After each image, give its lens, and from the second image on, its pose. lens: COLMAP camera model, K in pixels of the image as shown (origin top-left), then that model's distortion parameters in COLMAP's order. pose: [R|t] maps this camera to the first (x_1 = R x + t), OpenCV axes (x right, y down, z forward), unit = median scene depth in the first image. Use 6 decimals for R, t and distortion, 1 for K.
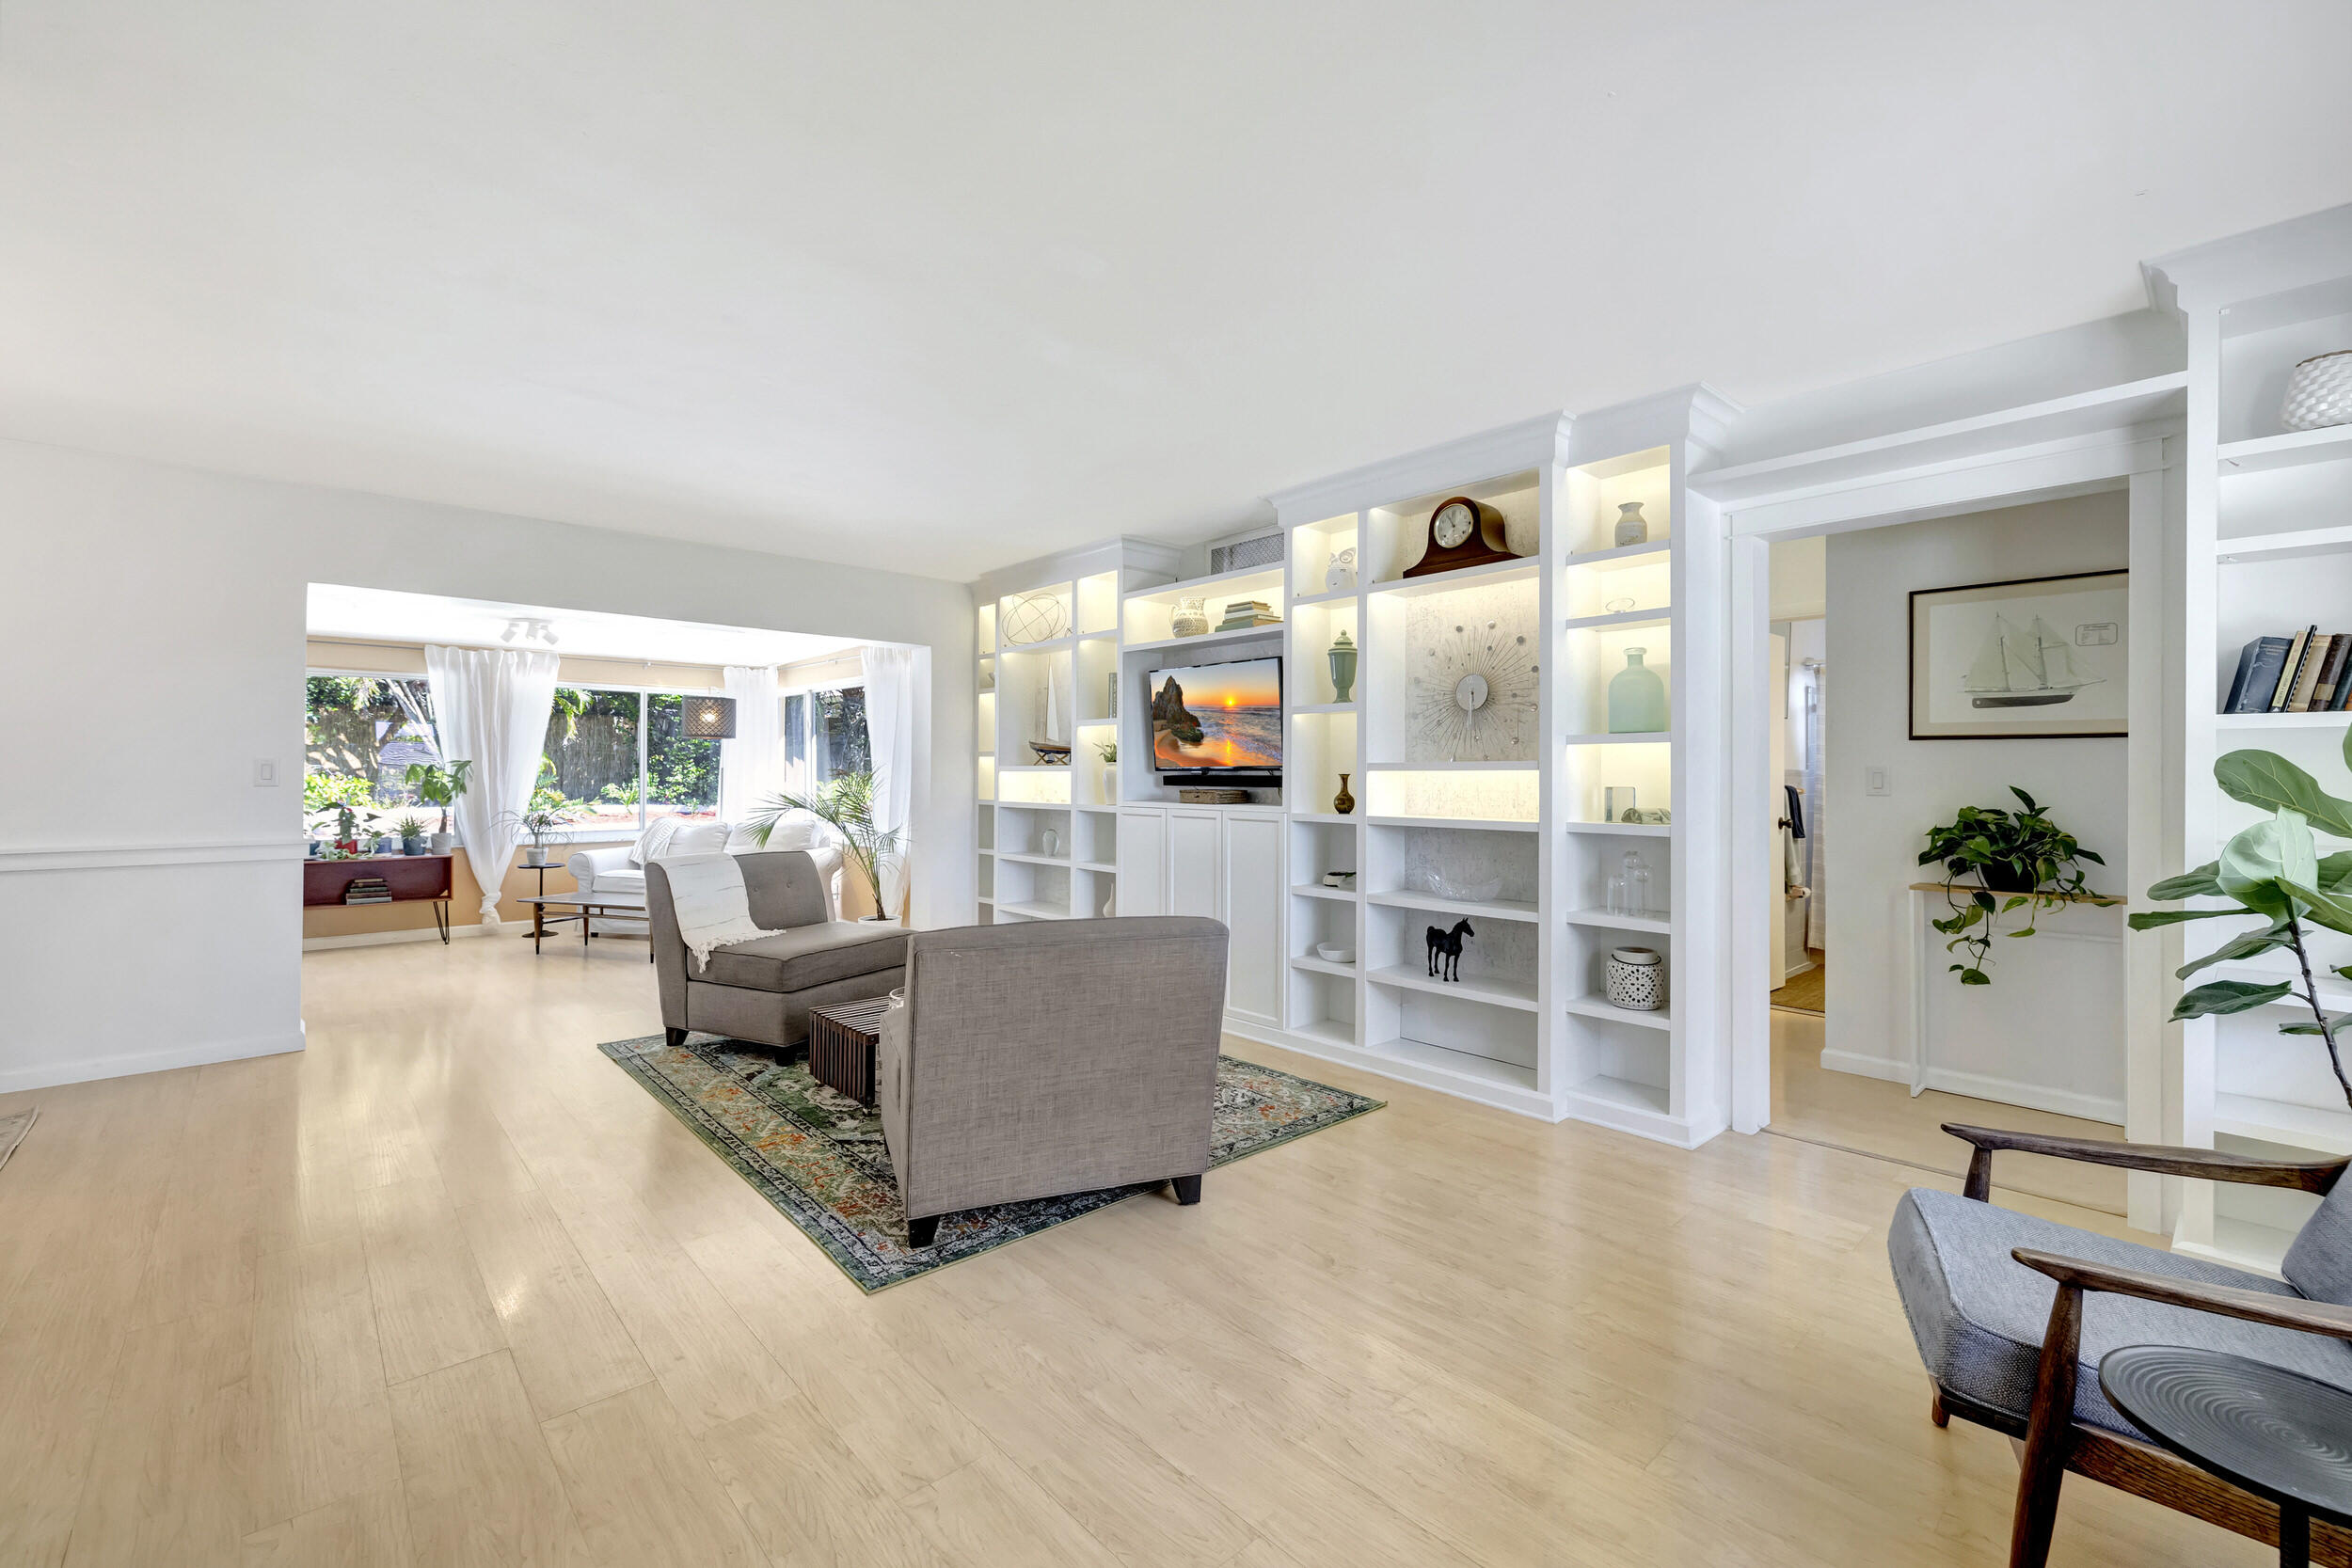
lens RADIAL K [[1015.5, 0, 1176.0], [0, 1015.5, 784.0], [0, 0, 1]] dist [-0.000841, -0.000140]
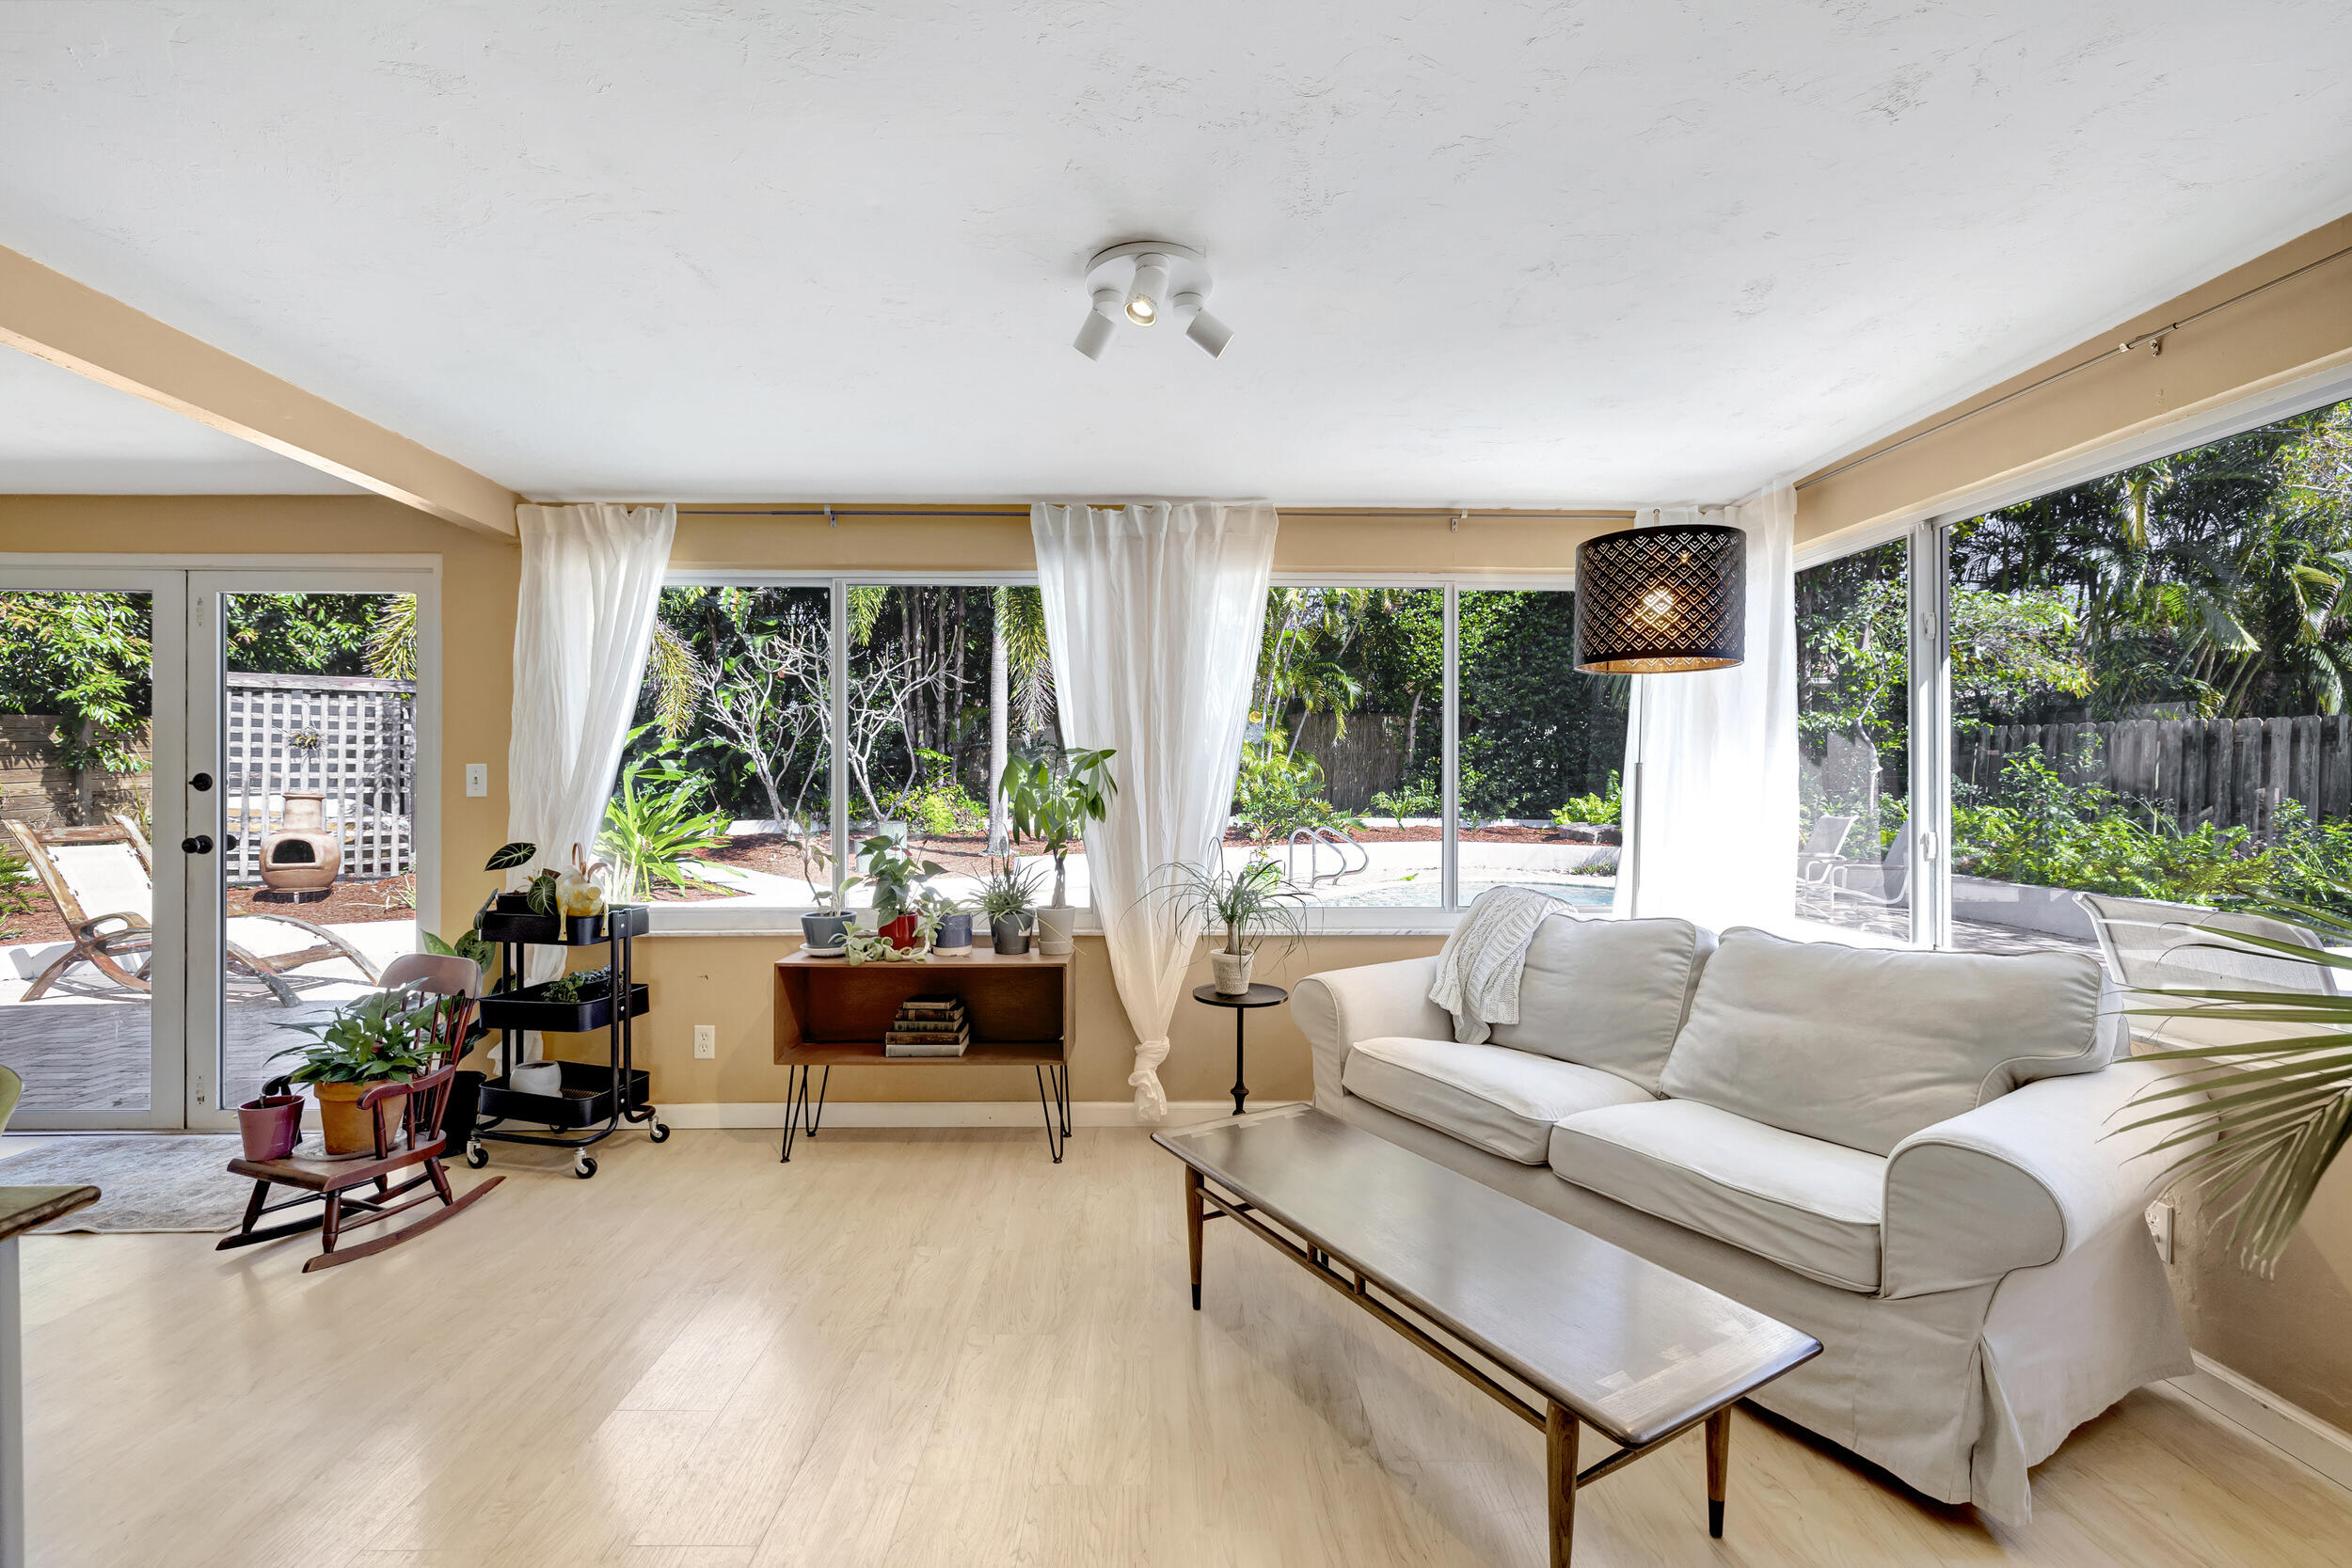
lens RADIAL K [[1052.9, 0, 1169.2], [0, 1052.9, 737.2], [0, 0, 1]] dist [0.001052, 0.000051]
pose [[0.761157, -0.031953, -0.647780, -0.359837], [-0.001068, 0.998723, -0.050518, -0.004166], [0.648567, 0.039143, 0.760151, 0.643727]]
